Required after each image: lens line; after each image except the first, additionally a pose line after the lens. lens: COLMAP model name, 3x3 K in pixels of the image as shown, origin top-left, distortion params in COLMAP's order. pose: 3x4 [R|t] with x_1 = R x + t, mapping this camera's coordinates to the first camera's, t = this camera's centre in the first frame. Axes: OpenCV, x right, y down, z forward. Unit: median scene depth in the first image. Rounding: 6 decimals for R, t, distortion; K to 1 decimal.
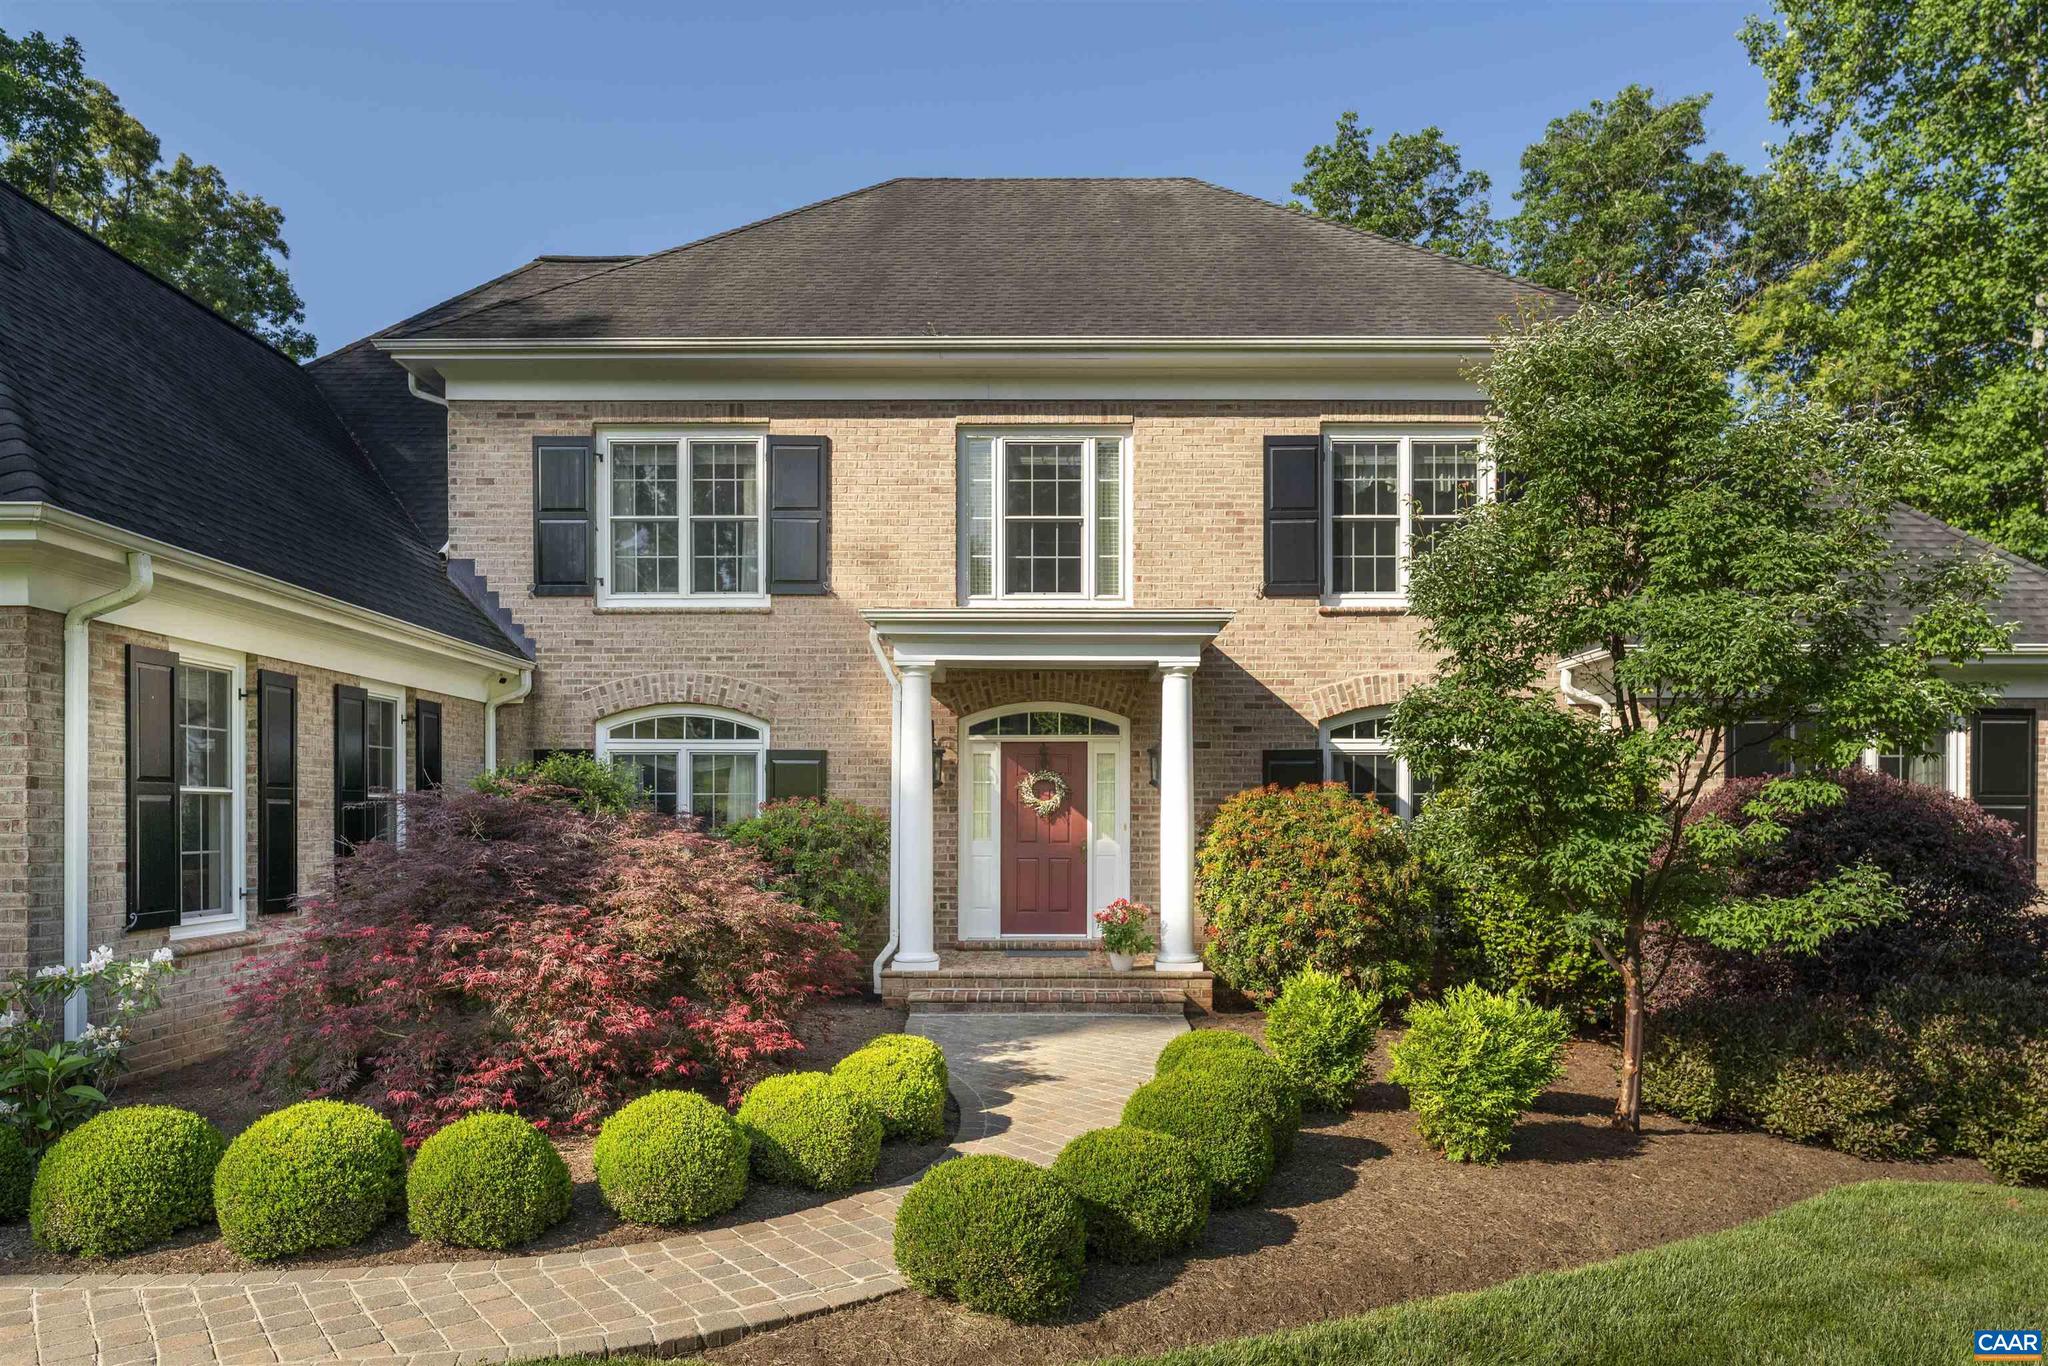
lens RADIAL K [[1262.7, 0, 1020.3], [0, 1262.7, 689.5], [0, 0, 1]] dist [-0.004941, 0.005163]
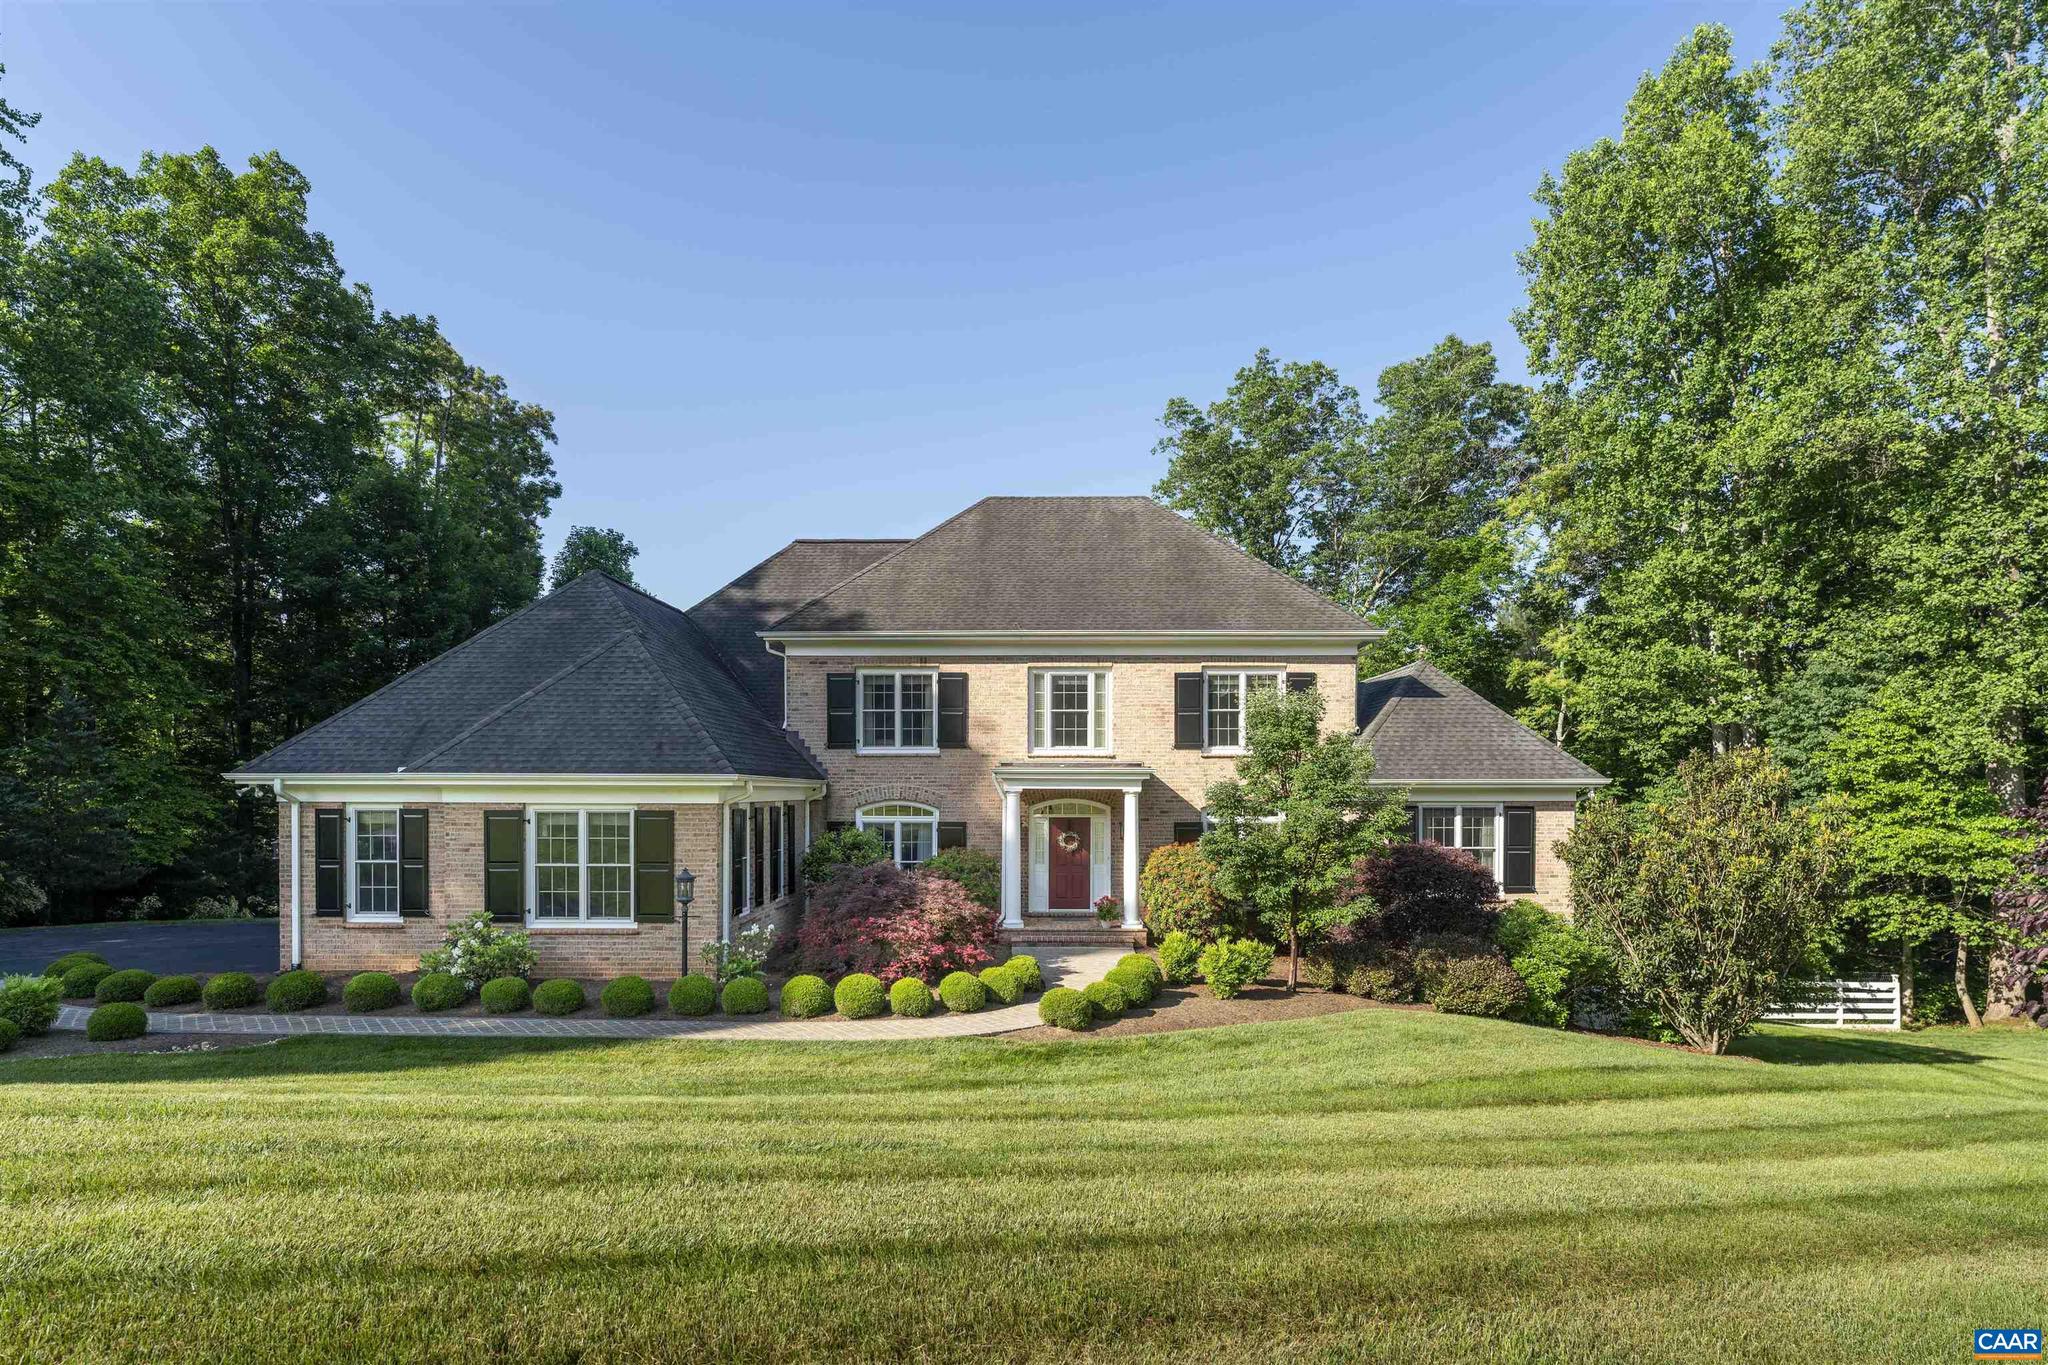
lens RADIAL K [[1037.3, 0, 1026.3], [0, 1037.3, 690.0], [0, 0, 1]] dist [0.000699, 0.000068]
pose [[0.999984, 0.000574, -0.005669, -0.044036], [-0.000521, 0.999956, 0.009411, -0.188520], [0.005674, -0.009408, 0.999940, -0.727223]]
